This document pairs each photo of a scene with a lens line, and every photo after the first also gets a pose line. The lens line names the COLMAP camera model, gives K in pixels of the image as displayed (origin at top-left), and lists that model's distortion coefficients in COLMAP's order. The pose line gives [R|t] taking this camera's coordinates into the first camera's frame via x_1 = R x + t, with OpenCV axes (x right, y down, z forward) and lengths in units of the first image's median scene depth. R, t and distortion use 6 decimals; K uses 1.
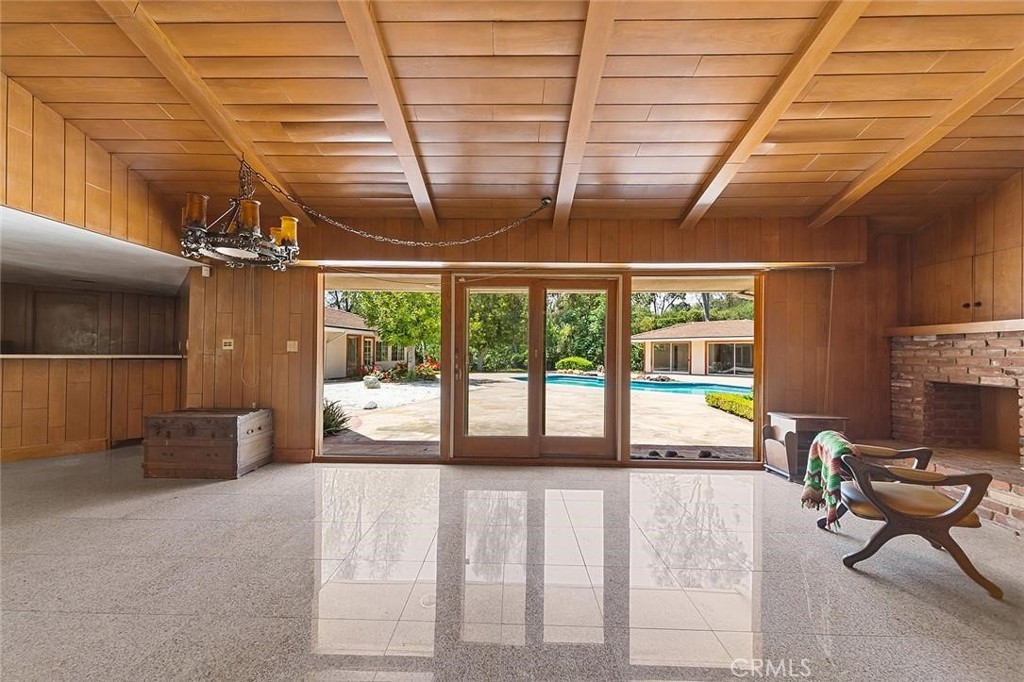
lens RADIAL K [[380.0, 0, 509.4], [0, 380.0, 352.2], [0, 0, 1]] dist [-0.000014, -0.000064]
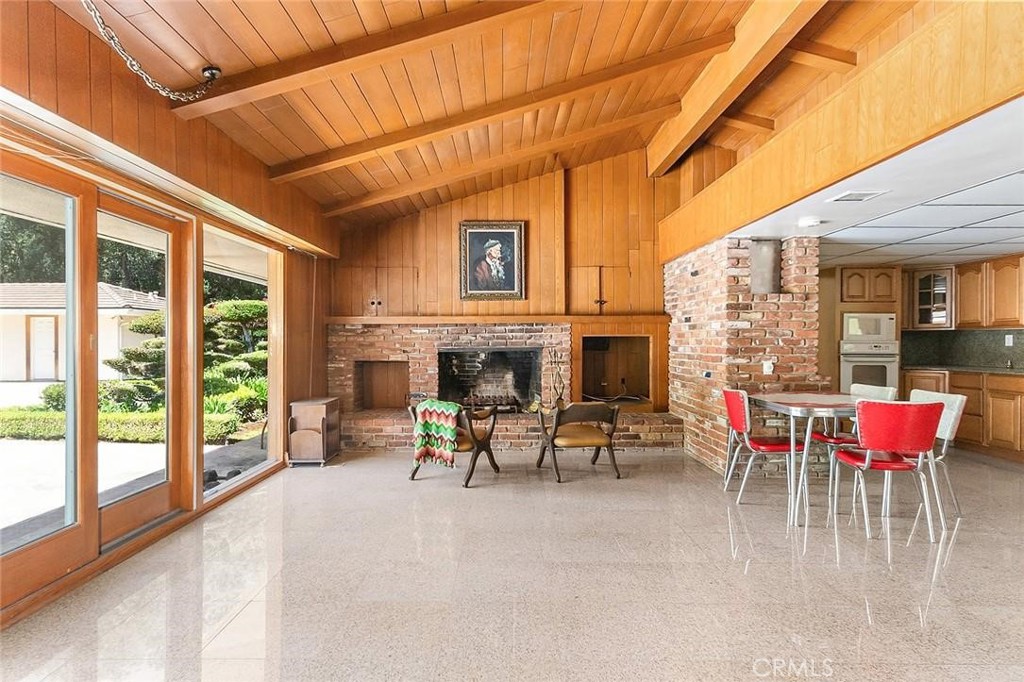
lens RADIAL K [[520.3, 0, 509.1], [0, 520.3, 350.8], [0, 0, 1]] dist [0.000402, -0.000201]
pose [[-0.033691, -0.027613, 0.999051, -0.668919], [-0.001438, 0.999619, 0.027581, -0.005267], [-0.999431, -0.000507, -0.033717, 0.577171]]
